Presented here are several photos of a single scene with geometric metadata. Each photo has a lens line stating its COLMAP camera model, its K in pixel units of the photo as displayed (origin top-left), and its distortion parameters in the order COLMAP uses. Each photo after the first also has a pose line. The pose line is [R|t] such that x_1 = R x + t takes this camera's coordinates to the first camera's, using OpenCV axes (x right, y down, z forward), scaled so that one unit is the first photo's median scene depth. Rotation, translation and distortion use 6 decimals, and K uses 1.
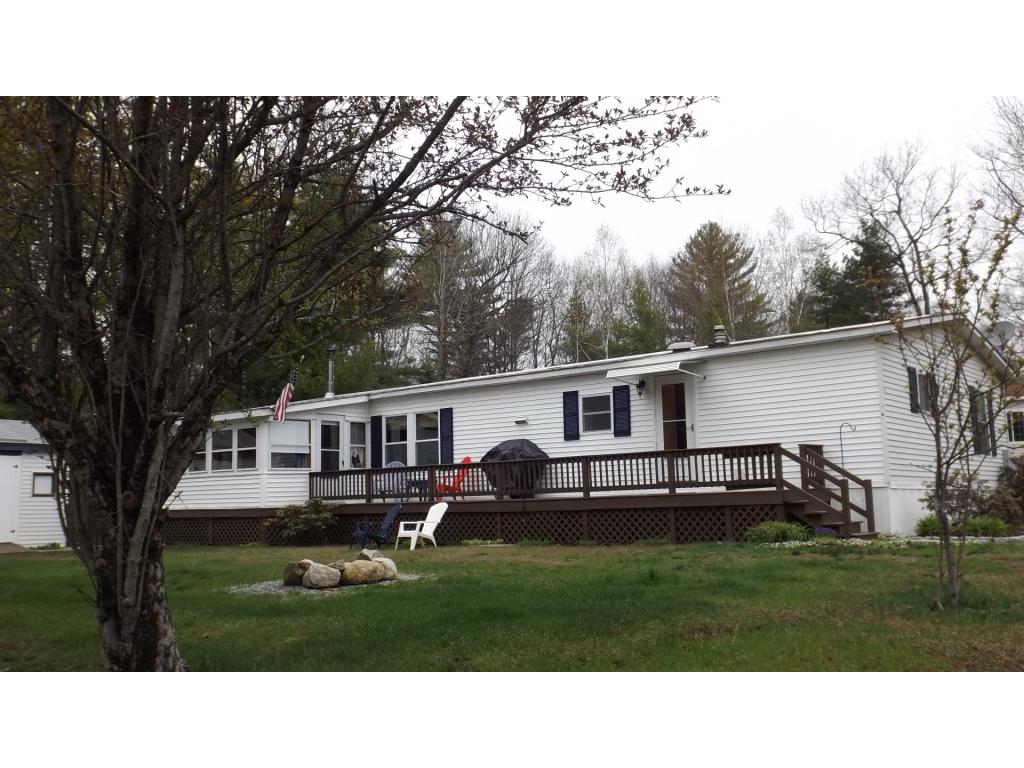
lens RADIAL K [[988.5, 0, 512.0], [0, 988.5, 384.0], [0, 0, 1]] dist [0.002025, 0.000385]
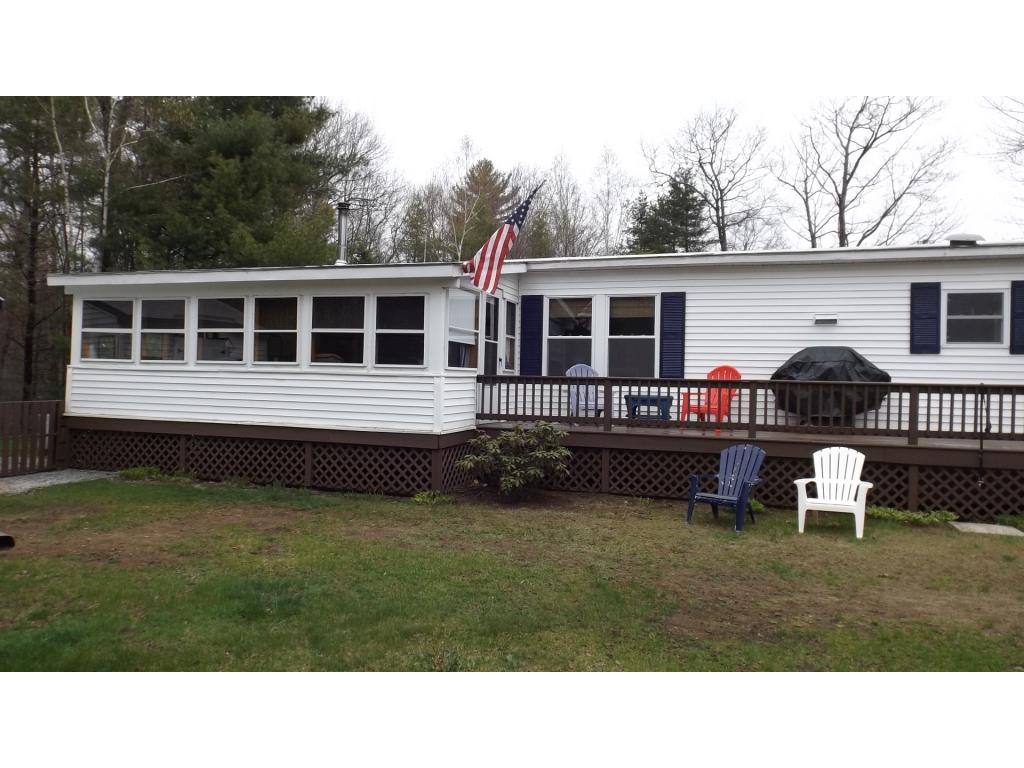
lens RADIAL K [[744.1, 0, 508.2], [0, 744.1, 383.1], [0, 0, 1]] dist [0.009242, -0.009943]
pose [[0.932899, 0.045706, 0.357226, -0.356879], [-0.087075, 0.991111, 0.100587, 0.044946], [-0.349453, -0.124943, 0.928586, 0.550924]]
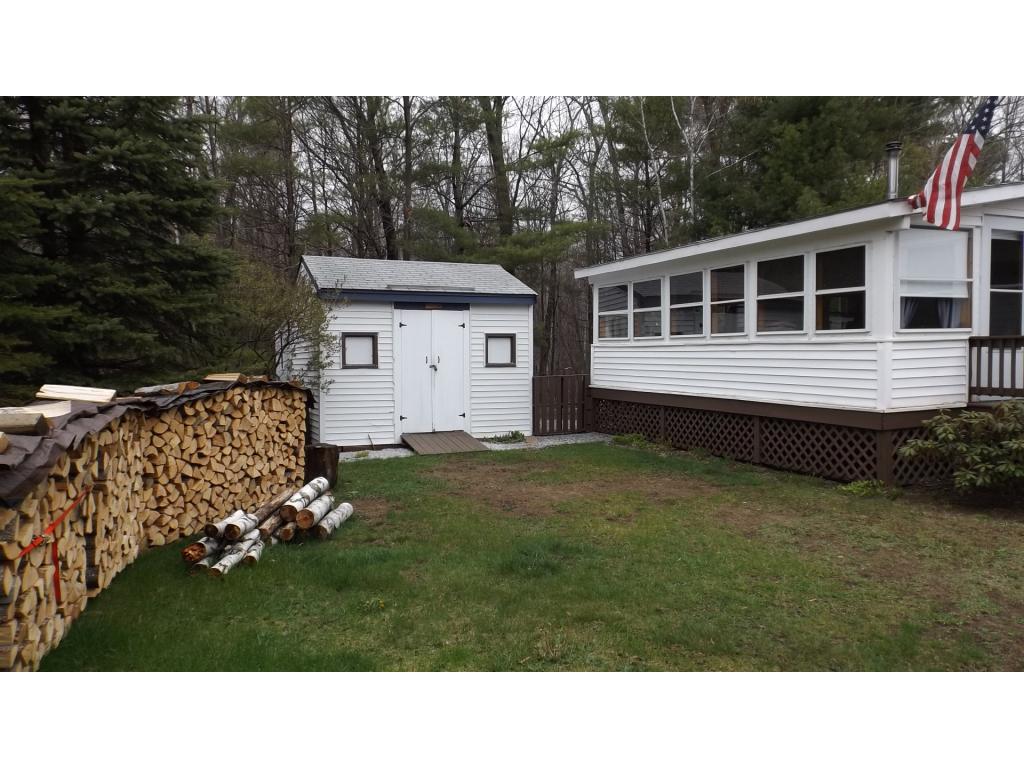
lens RADIAL K [[744.1, 0, 508.2], [0, 744.1, 383.1], [0, 0, 1]] dist [0.009242, -0.009943]
pose [[0.885398, 0.033004, -0.463661, -0.235217], [0.045760, 0.986442, 0.157599, 0.043502], [0.462576, -0.160755, 0.871884, 0.572091]]
